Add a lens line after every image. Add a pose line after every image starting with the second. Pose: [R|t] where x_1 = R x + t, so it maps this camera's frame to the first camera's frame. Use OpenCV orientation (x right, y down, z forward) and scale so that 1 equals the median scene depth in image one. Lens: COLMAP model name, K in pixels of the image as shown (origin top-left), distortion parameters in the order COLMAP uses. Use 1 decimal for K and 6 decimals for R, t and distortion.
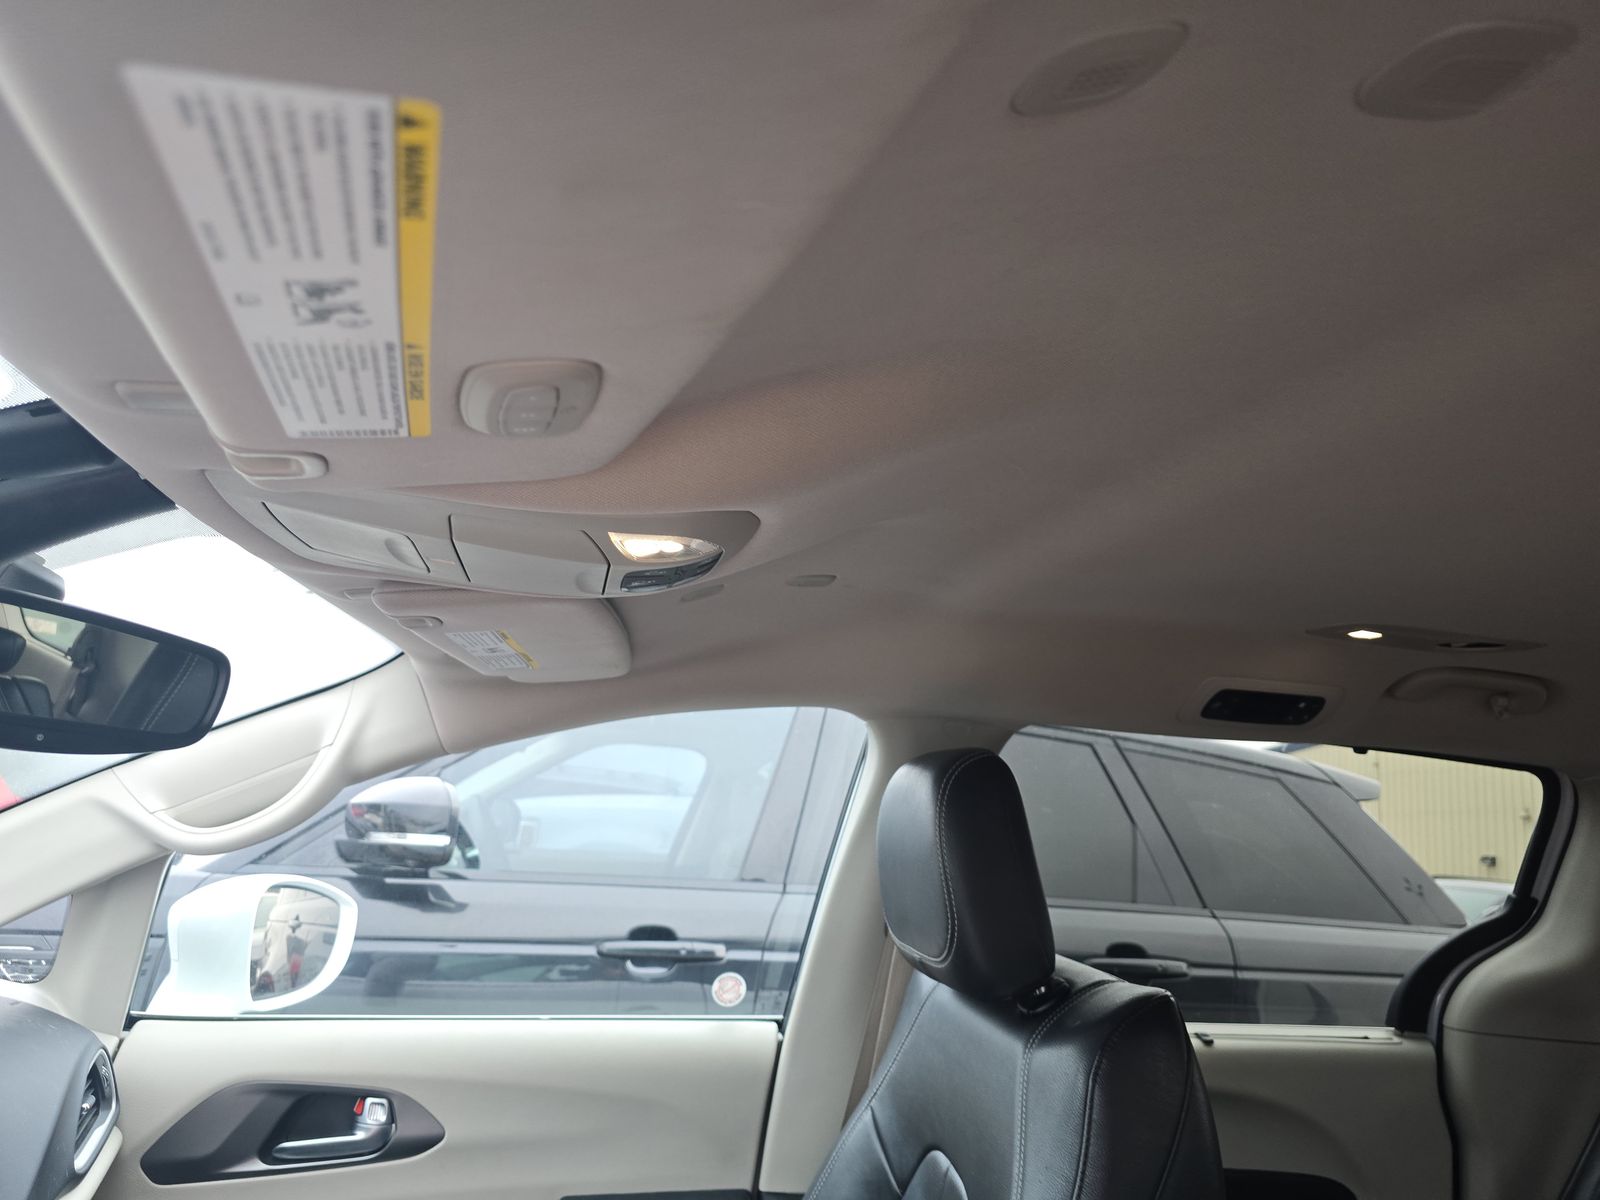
lens RADIAL K [[1050.1, 0, 801.4], [0, 1050.1, 544.8], [0, 0, 1]] dist [0.004221, -0.042313]
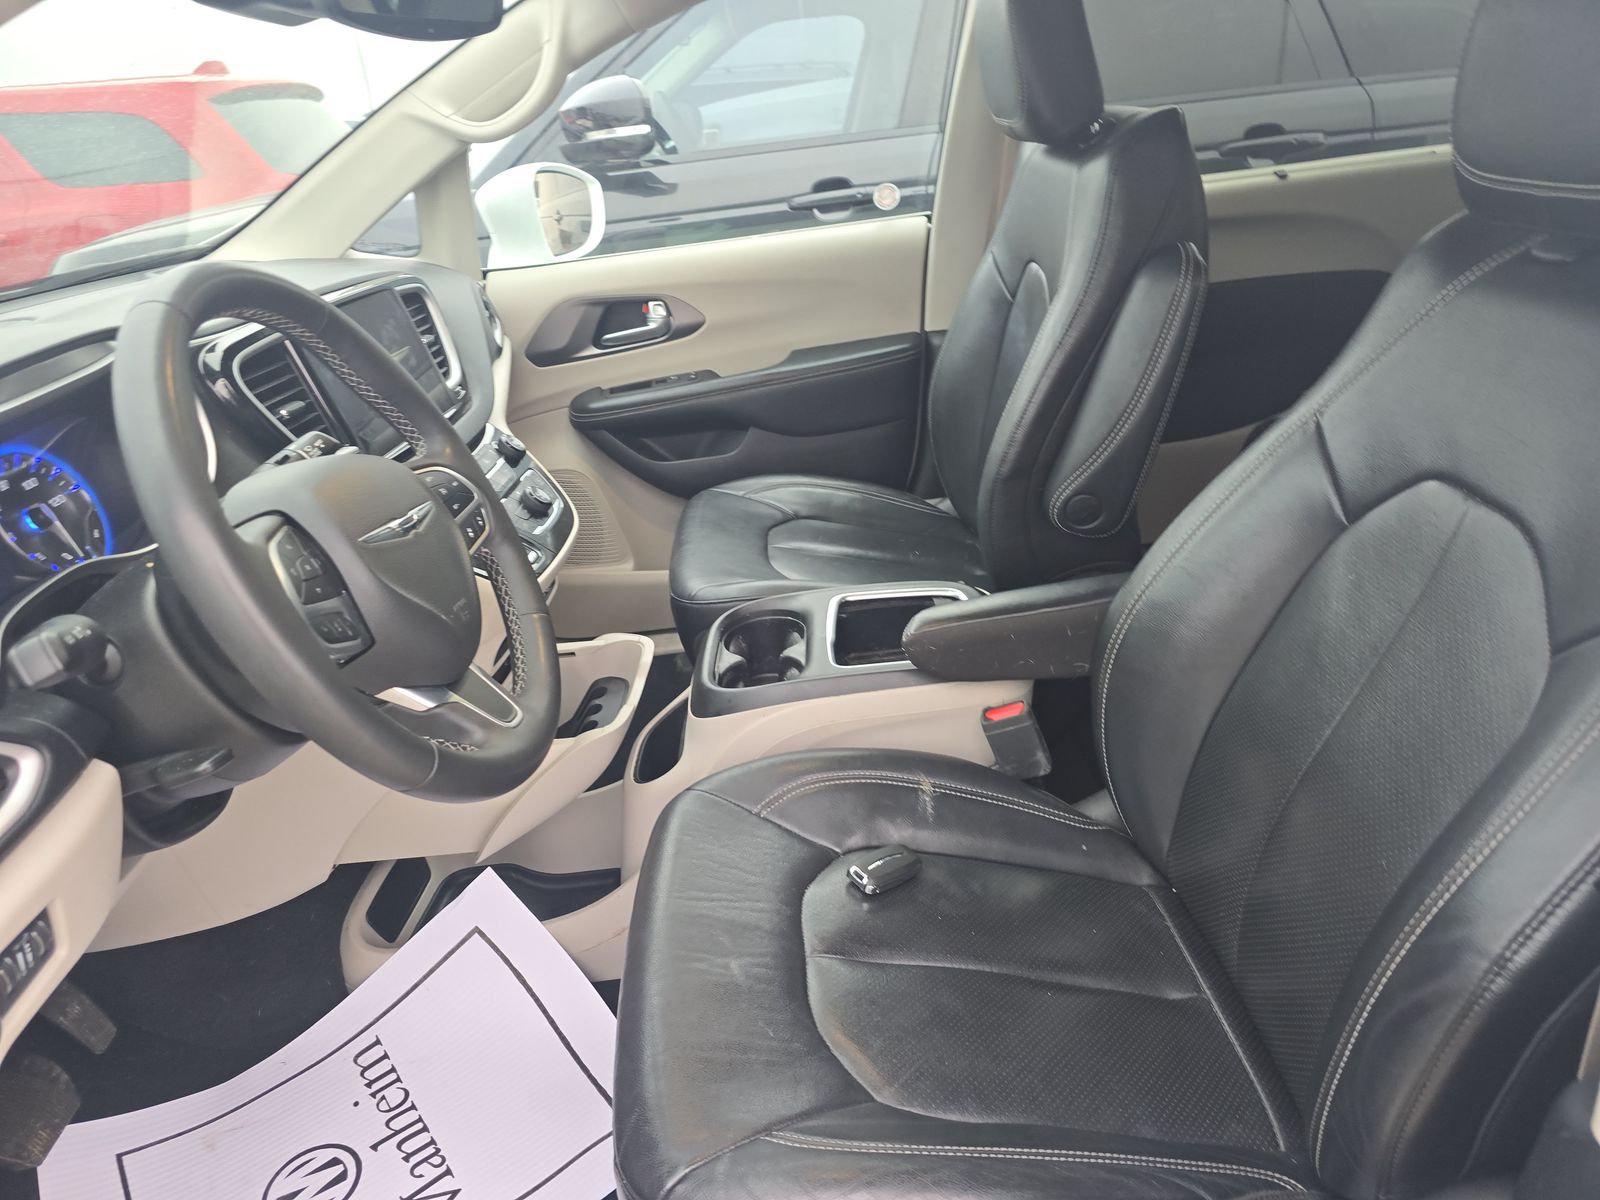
lens RADIAL K [[1080.4, 0, 800.4], [0, 1080.4, 606.9], [0, 0, 1]] dist [0.055982, -0.046965]
pose [[0.972577, -0.078850, -0.218809, 0.082296], [0.198635, 0.770994, 0.605073, -0.022369], [0.120990, -0.631943, 0.765513, -0.369730]]
